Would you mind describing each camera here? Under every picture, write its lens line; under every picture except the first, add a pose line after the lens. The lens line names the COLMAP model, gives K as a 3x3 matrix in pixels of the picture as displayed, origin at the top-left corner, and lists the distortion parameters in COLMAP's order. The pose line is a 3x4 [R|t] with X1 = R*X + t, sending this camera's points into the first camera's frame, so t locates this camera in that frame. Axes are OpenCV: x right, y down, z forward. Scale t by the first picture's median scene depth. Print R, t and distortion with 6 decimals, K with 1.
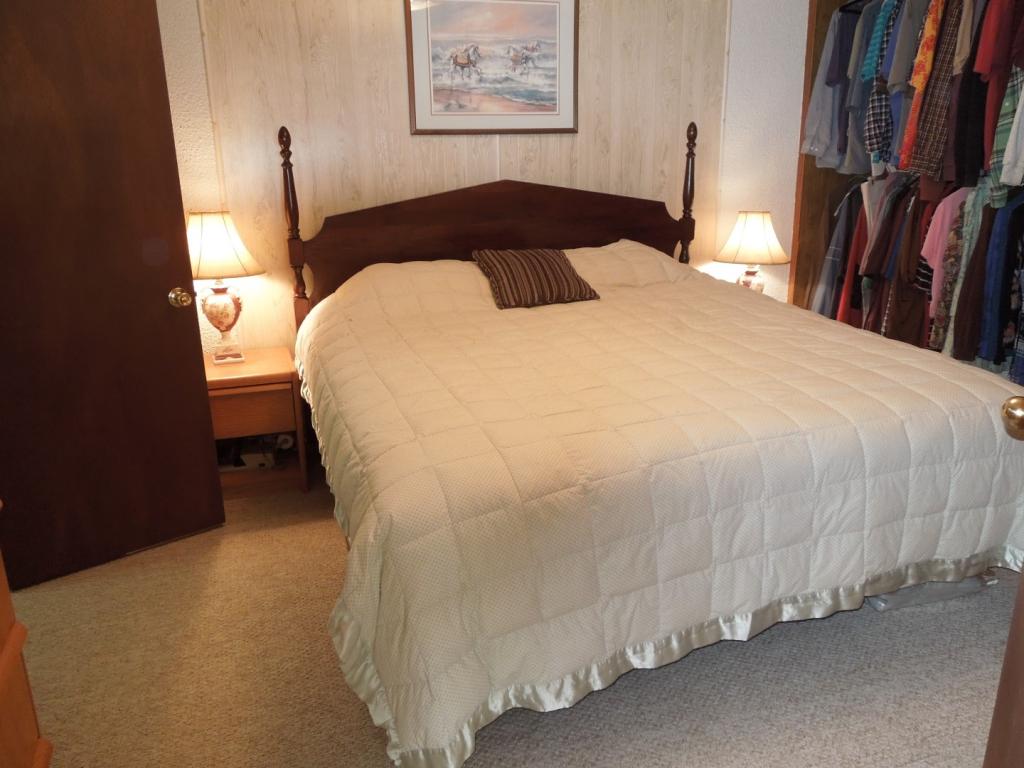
lens RADIAL K [[770.8, 0, 512.3], [0, 770.8, 382.2], [0, 0, 1]] dist [-0.018176, 0.006024]
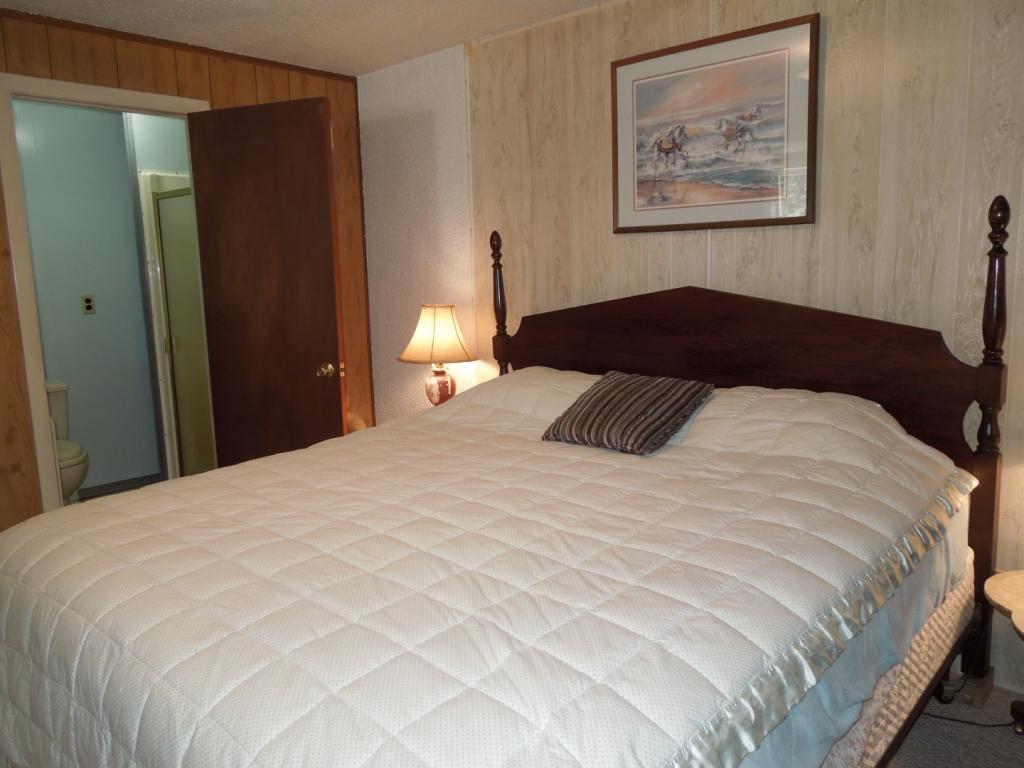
lens RADIAL K [[770.8, 0, 512.8], [0, 770.8, 383.8], [0, 0, 1]] dist [-0.018176, 0.006024]
pose [[0.470091, 0.144325, -0.870738, 0.613084], [-0.228030, 0.972906, 0.038152, -0.156487], [0.852653, 0.180619, 0.490265, 0.483545]]
